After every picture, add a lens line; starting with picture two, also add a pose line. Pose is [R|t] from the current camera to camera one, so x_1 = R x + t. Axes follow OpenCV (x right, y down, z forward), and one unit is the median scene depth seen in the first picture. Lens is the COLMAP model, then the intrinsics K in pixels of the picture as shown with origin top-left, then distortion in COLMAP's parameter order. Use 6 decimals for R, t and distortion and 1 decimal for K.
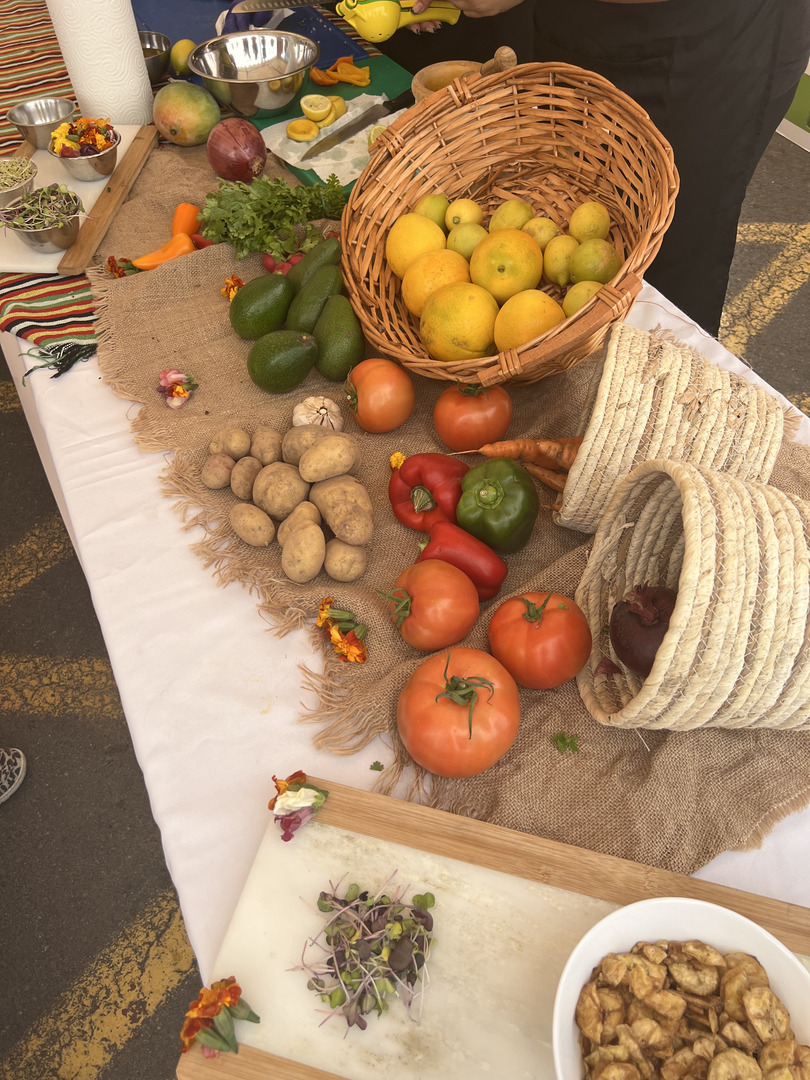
lens RADIAL K [[827.1, 0, 405.0], [0, 827.1, 540.0], [0, 0, 1]] dist [0.029547, -0.022712]
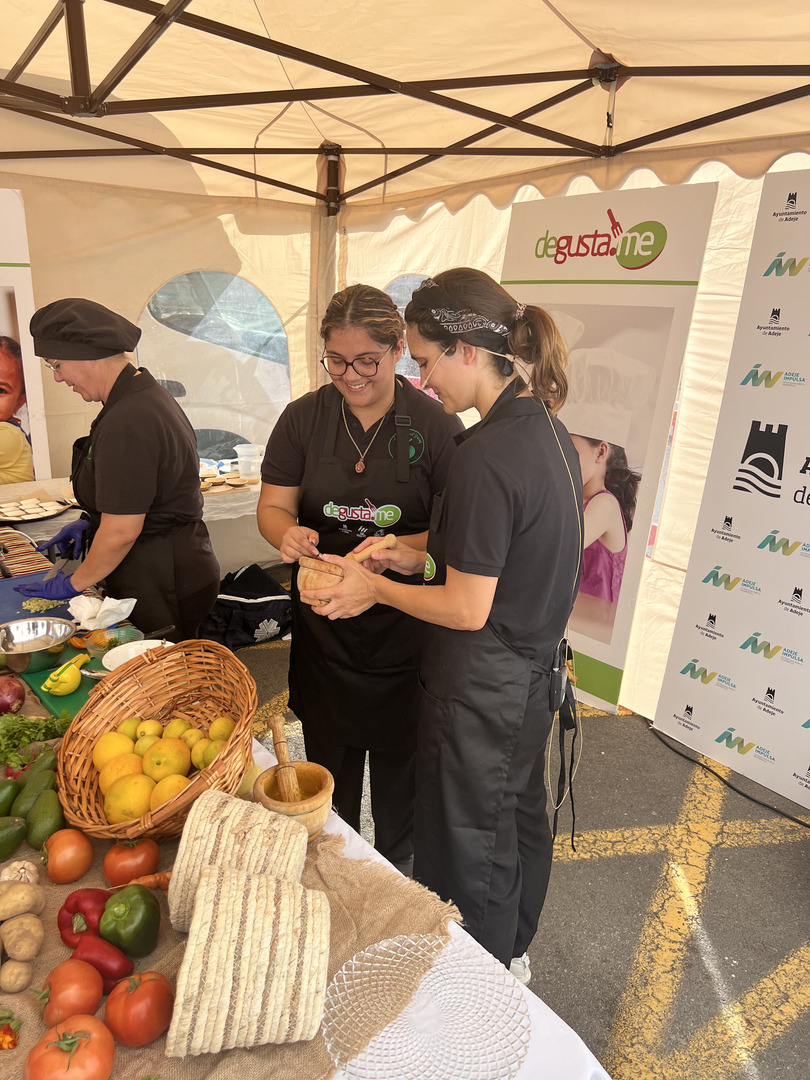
lens RADIAL K [[827.1, 0, 405.0], [0, 827.1, 540.0], [0, 0, 1]] dist [0.029547, -0.022712]
pose [[0.979947, -0.027625, 0.197334, 0.309662], [0.130603, 0.836996, -0.531395, 0.239825], [-0.150488, 0.546511, 0.823820, -0.659184]]
